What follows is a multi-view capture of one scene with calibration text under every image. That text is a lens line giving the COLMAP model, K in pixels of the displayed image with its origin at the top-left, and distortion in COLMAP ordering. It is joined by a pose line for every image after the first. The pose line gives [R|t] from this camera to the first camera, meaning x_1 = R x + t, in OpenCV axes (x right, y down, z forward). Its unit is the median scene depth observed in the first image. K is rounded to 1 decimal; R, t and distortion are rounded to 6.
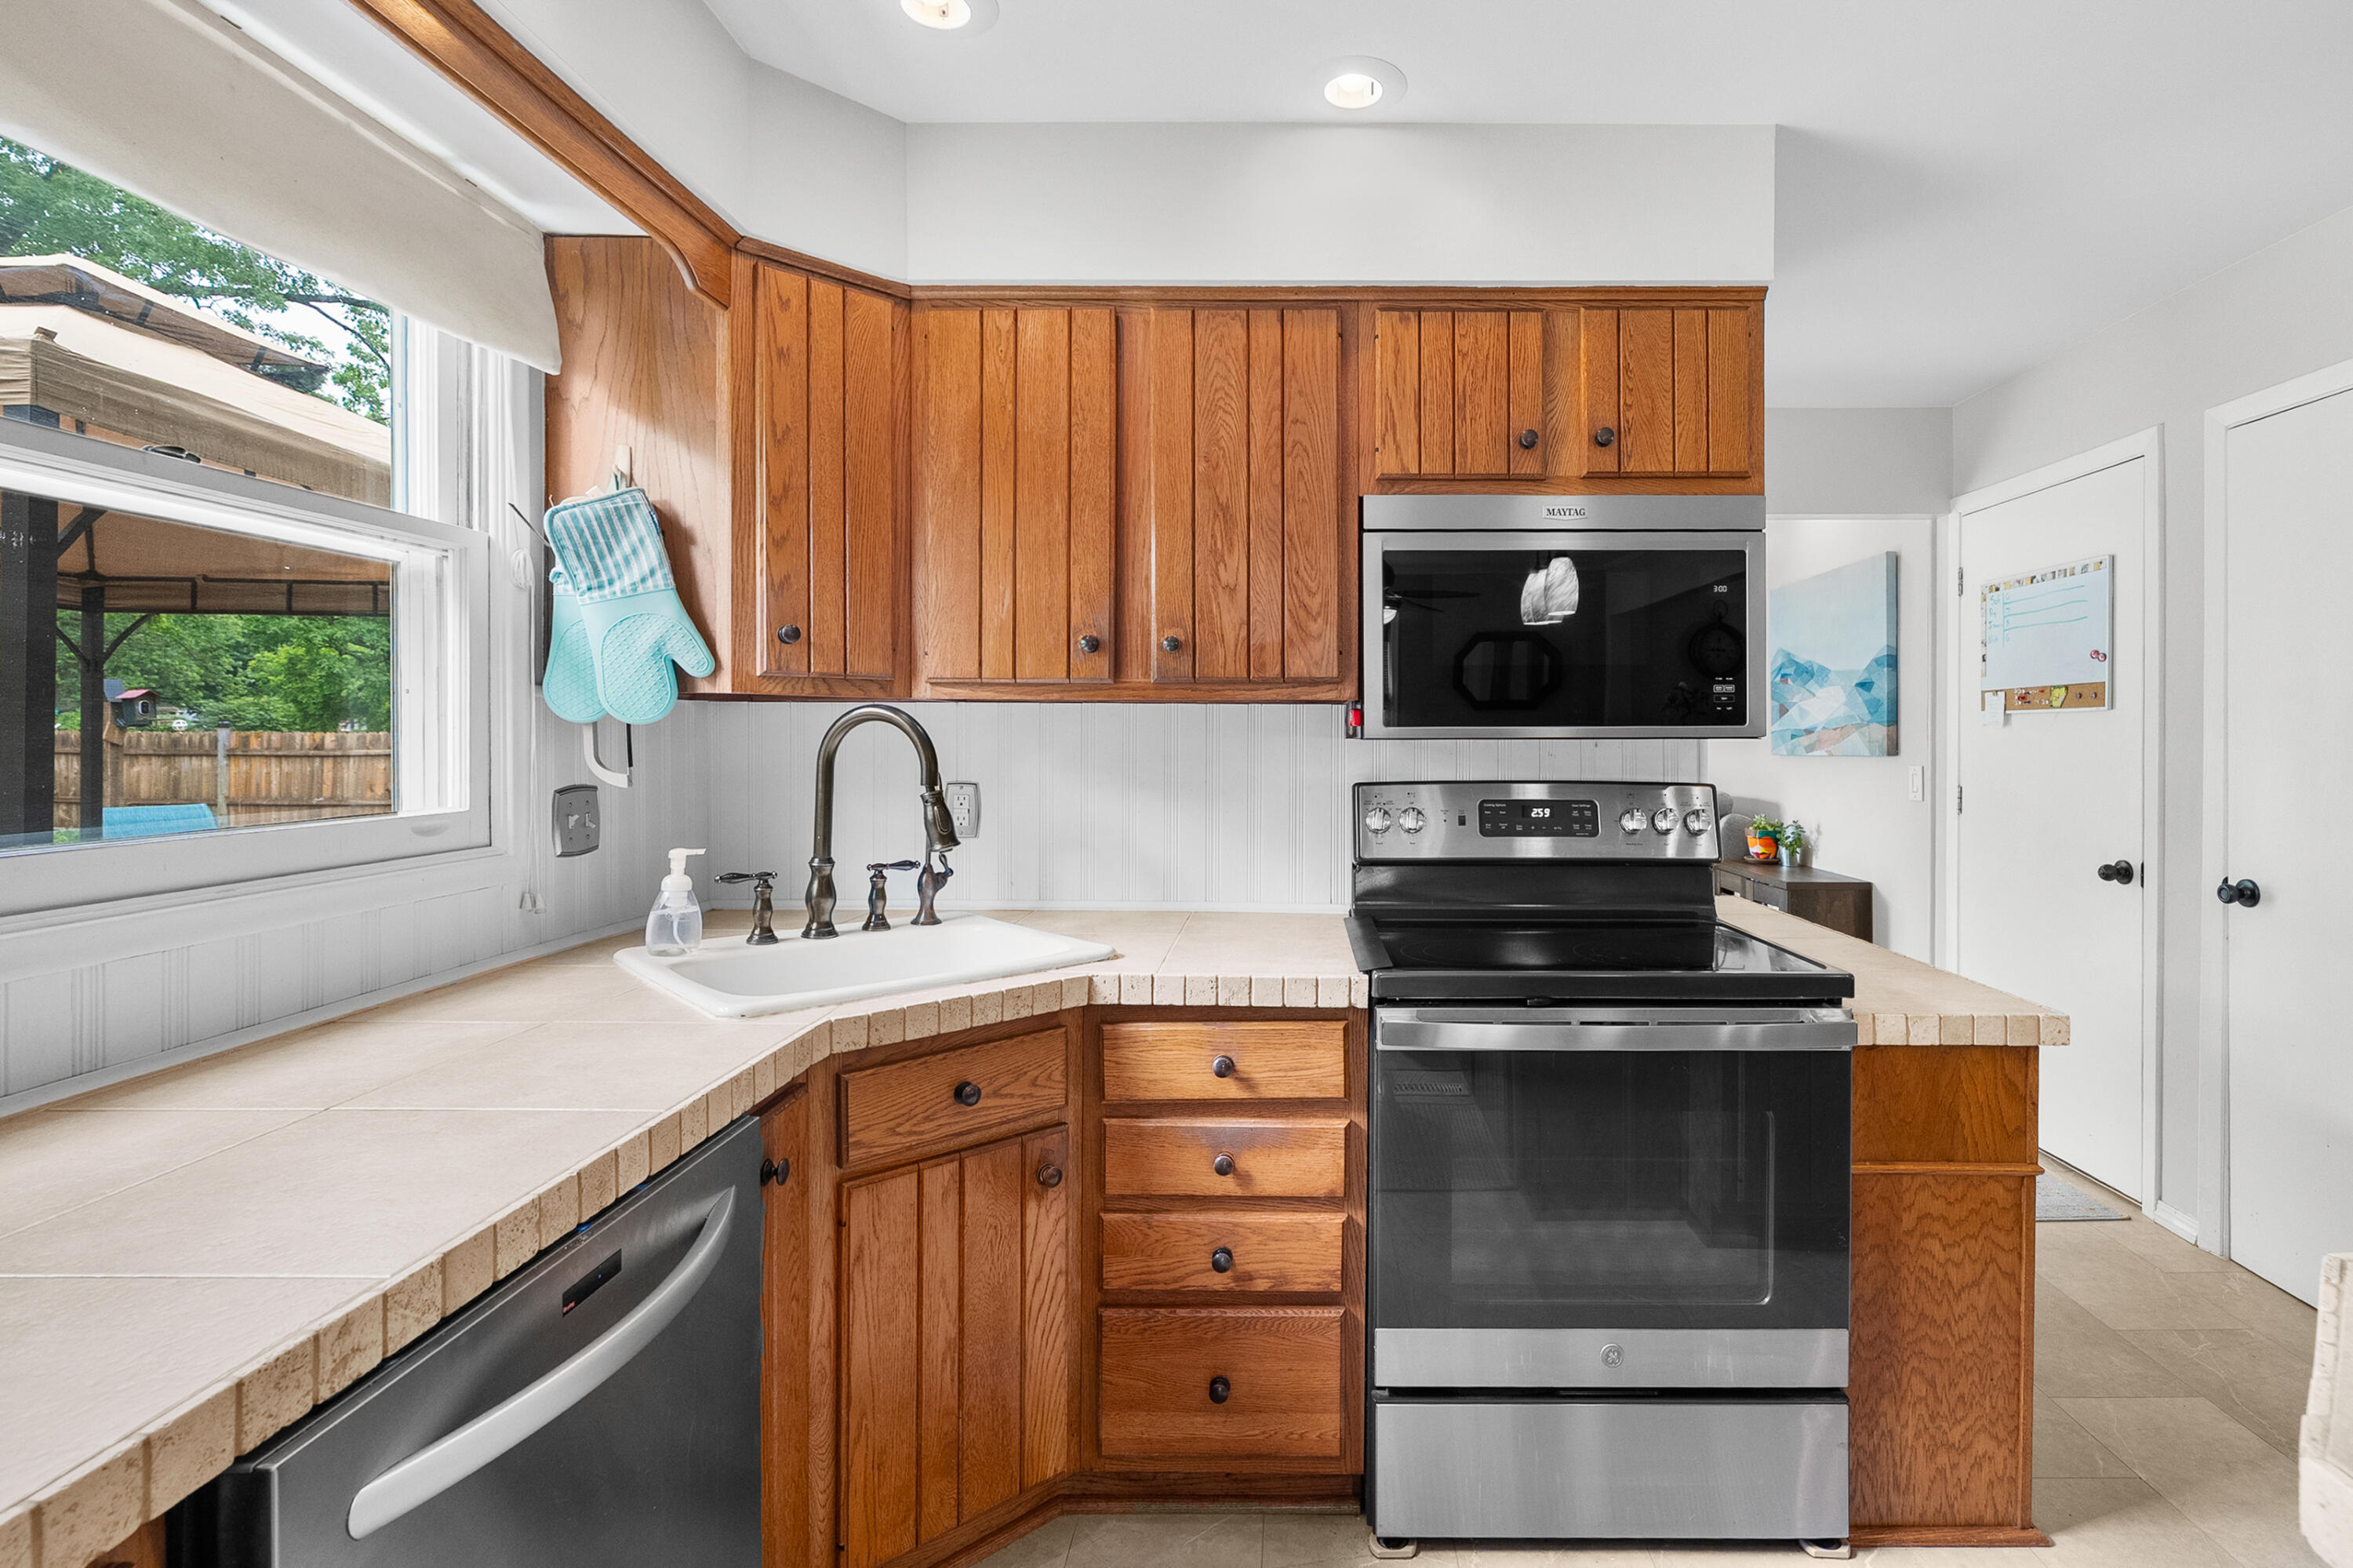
lens RADIAL K [[1127.0, 0, 1289.6], [0, 1127.0, 734.7], [0, 0, 1]] dist [-0.004021, 0.000178]
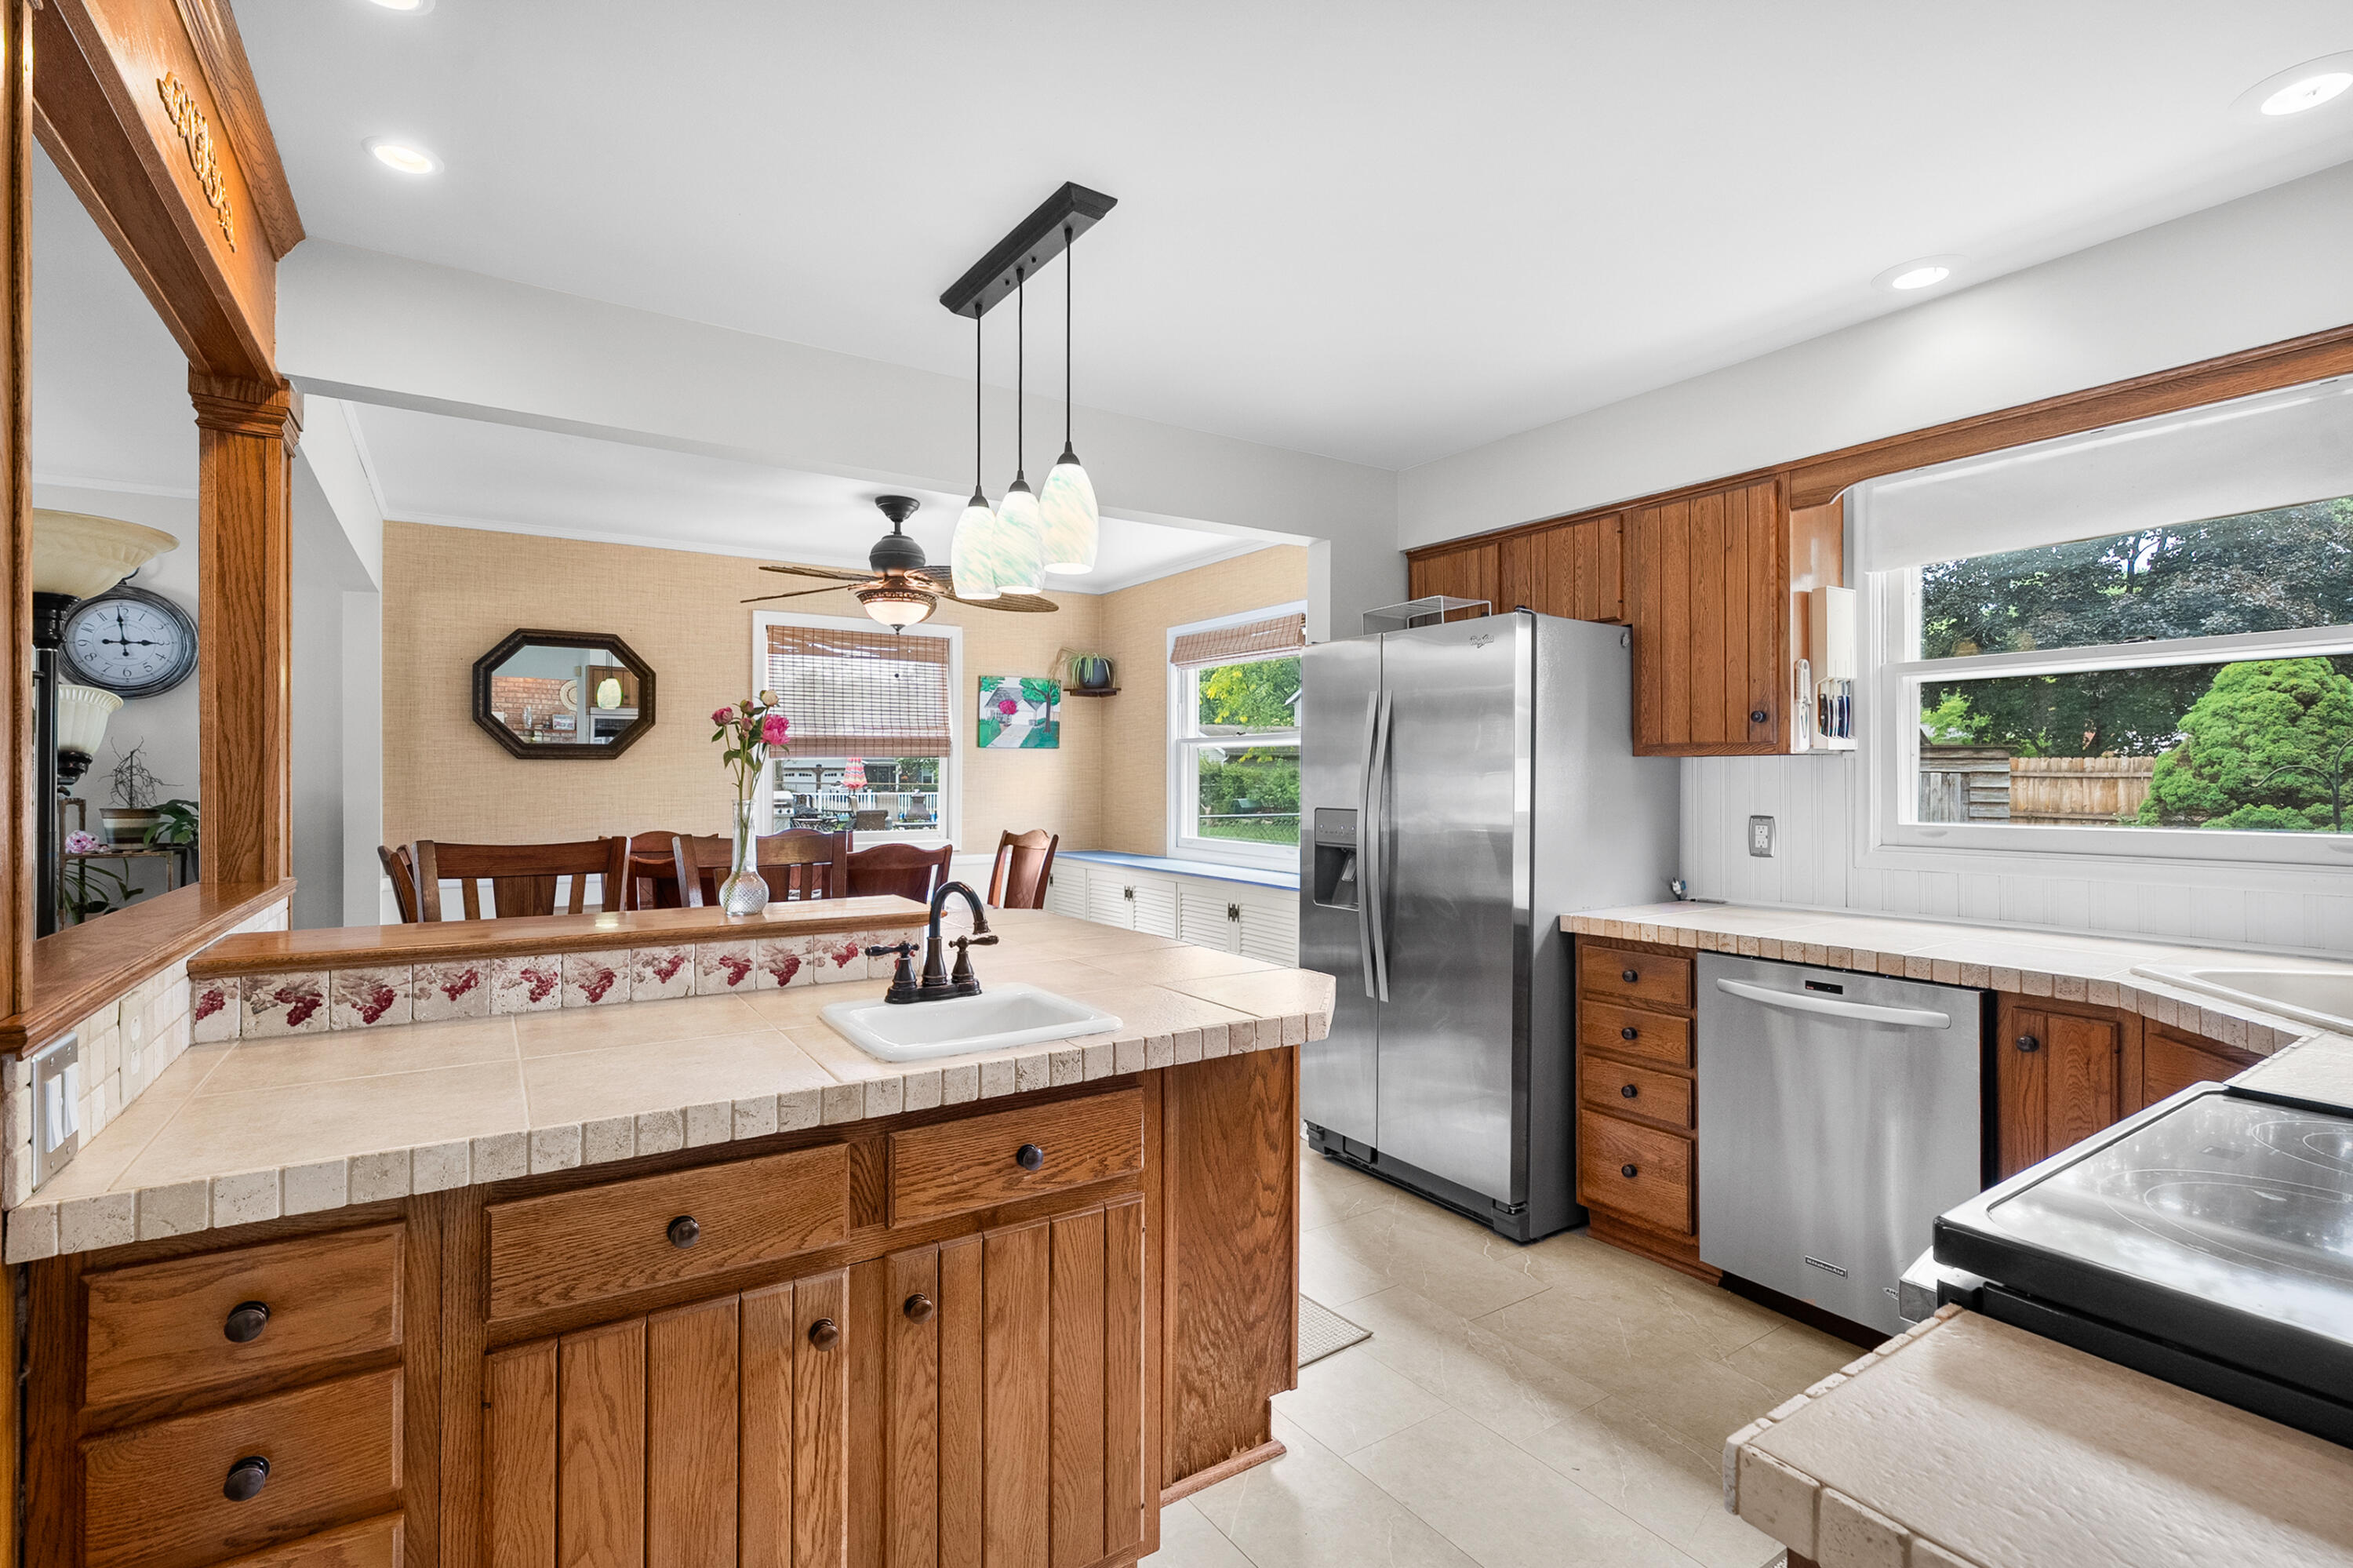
lens RADIAL K [[1078.4, 0, 1175.3], [0, 1078.4, 779.3], [0, 0, 1]] dist [-0.004760, 0.000864]
pose [[-0.839301, 0.002065, -0.543663, 0.940886], [0.000458, 0.999995, 0.003092, -0.005021], [0.543666, 0.002347, -0.839298, 1.062550]]
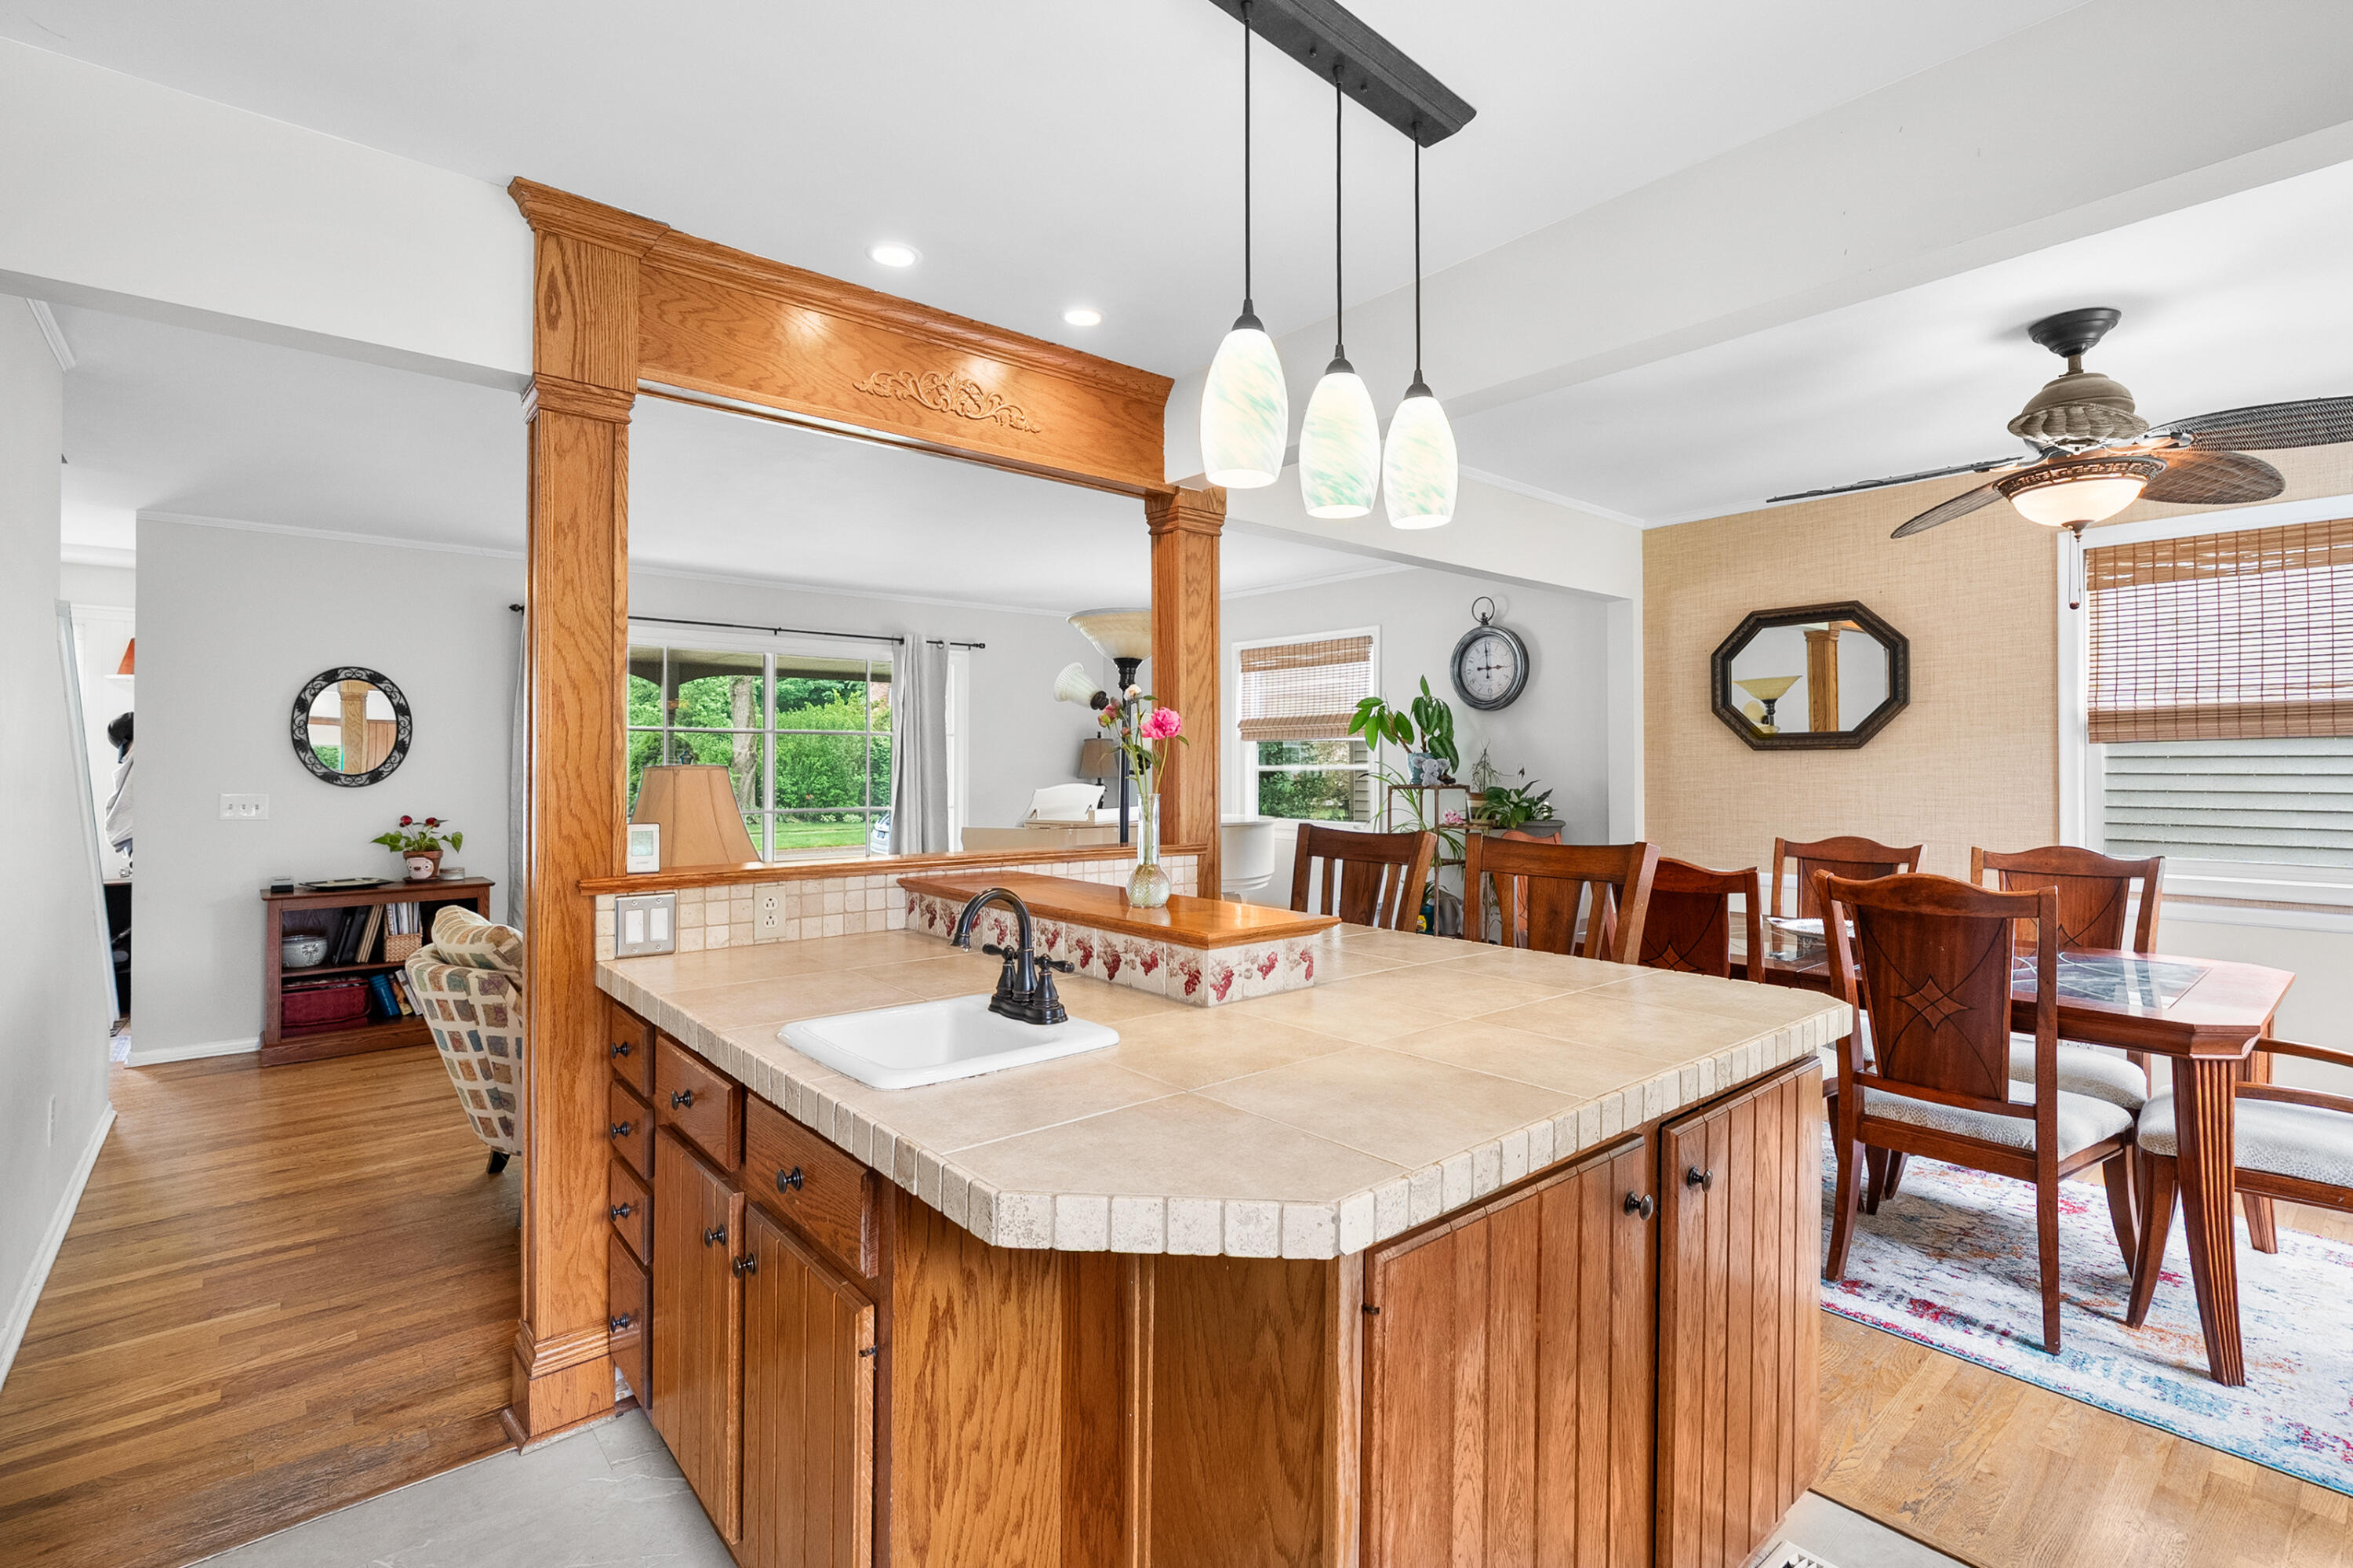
lens RADIAL K [[1078.4, 0, 1171.9], [0, 1078.4, 764.7], [0, 0, 1]] dist [-0.004760, 0.000864]
pose [[-0.643132, 0.002851, 0.765750, -0.054894], [0.000788, 0.999995, -0.003061, -0.007469], [-0.765755, -0.001366, -0.643131, 0.648534]]
